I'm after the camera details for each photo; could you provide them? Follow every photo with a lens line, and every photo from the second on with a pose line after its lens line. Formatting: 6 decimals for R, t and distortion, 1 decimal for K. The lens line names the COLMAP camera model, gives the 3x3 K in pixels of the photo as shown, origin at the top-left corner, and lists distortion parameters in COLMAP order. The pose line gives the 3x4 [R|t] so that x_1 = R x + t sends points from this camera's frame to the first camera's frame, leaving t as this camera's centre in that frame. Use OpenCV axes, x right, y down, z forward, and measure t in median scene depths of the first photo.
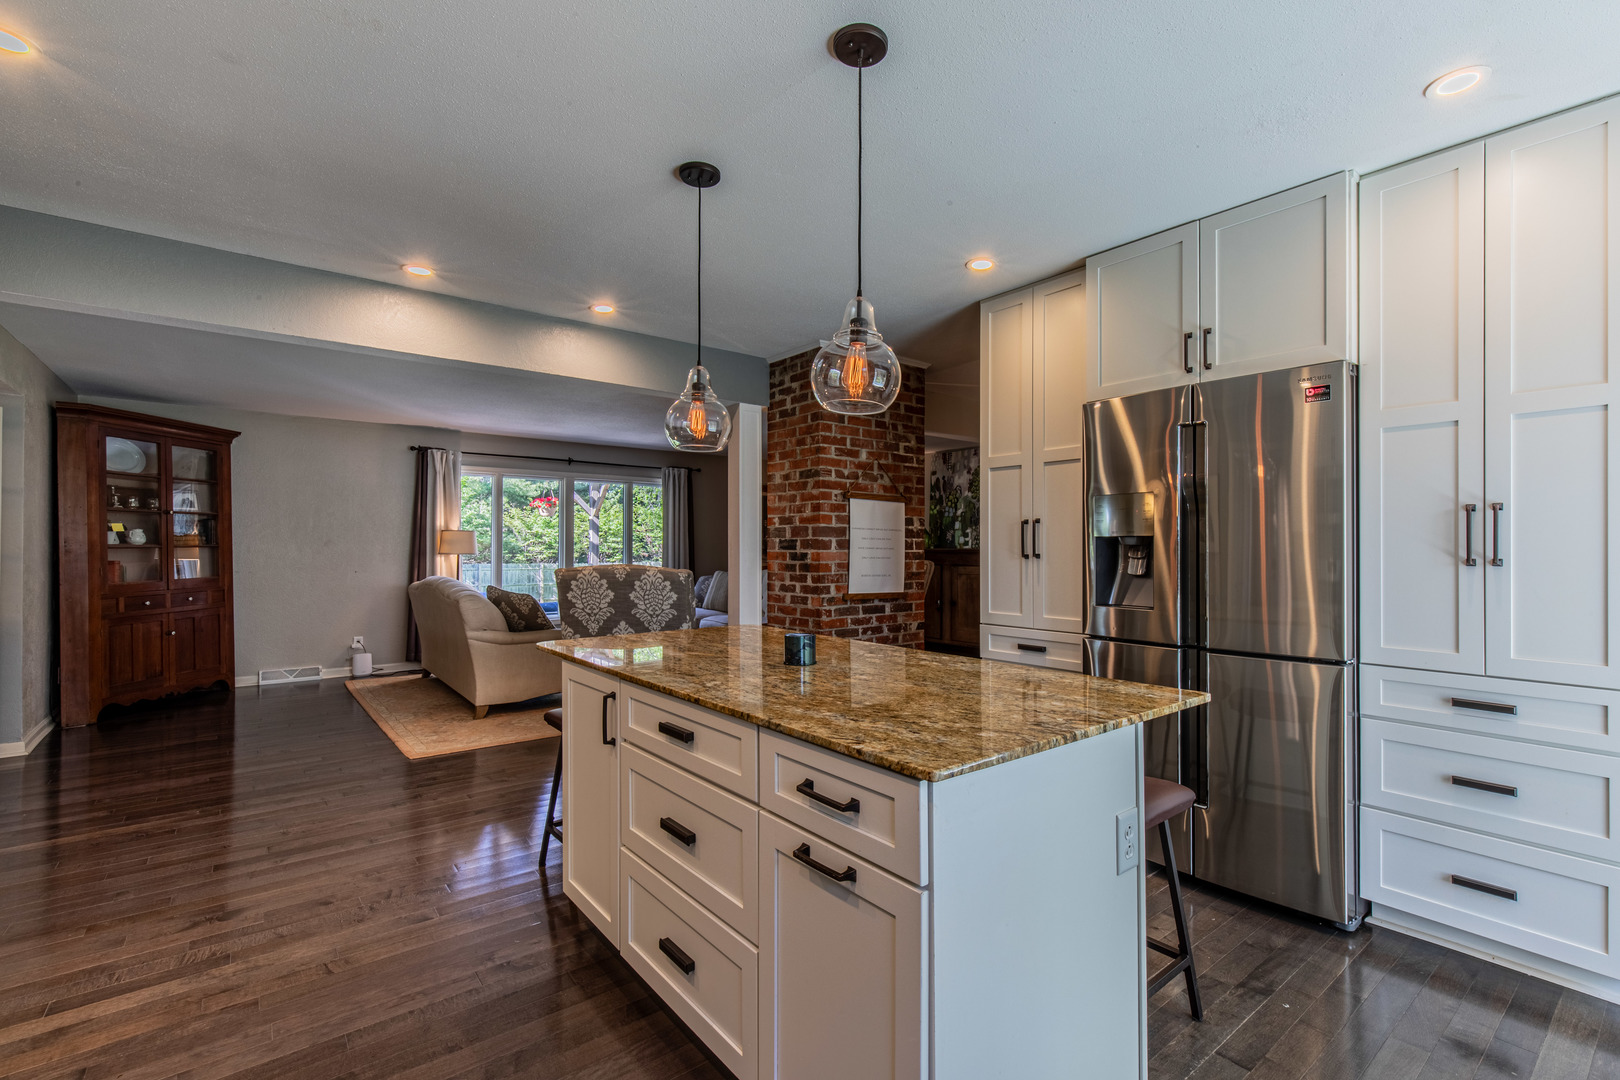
lens RADIAL K [[725.1, 0, 816.5], [0, 725.1, 542.8], [0, 0, 1]] dist [0.001426, -0.000236]
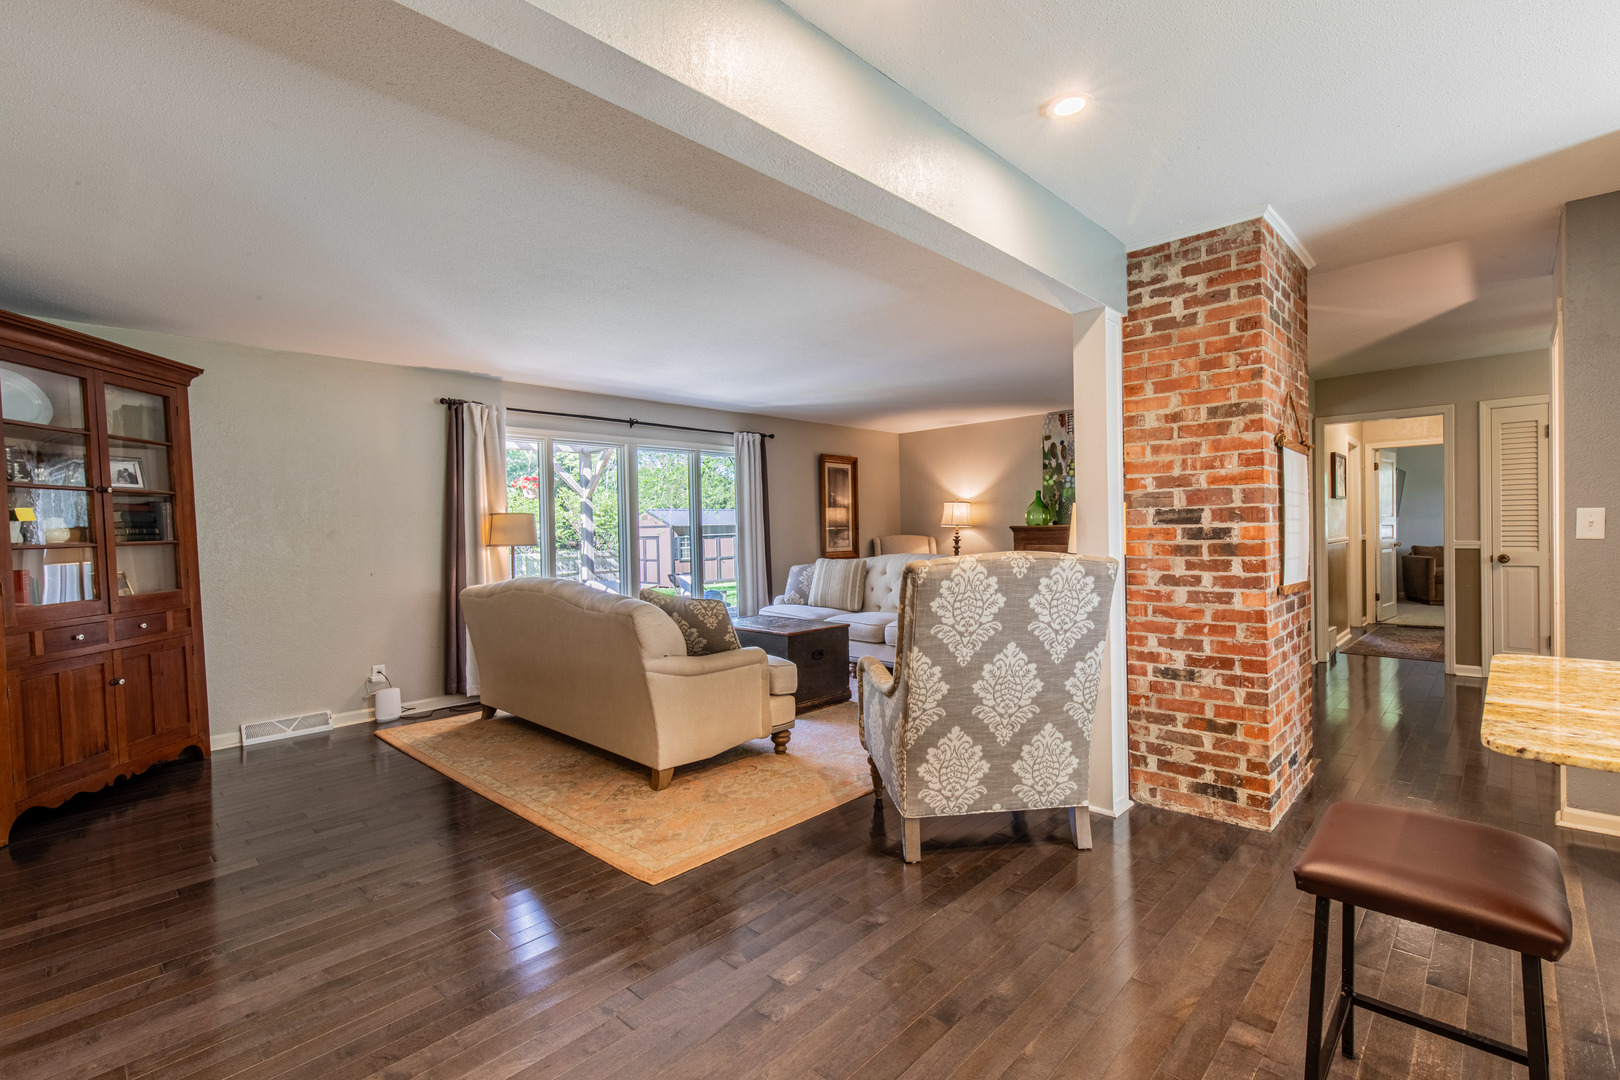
lens RADIAL K [[726.4, 0, 817.5], [0, 726.4, 543.1], [0, 0, 1]] dist [0.005929, -0.000562]
pose [[0.990166, -0.026004, 0.137463, -0.395237], [0.022814, 0.999434, 0.024731, 0.002306], [-0.138028, -0.021352, 0.990198, 0.309122]]
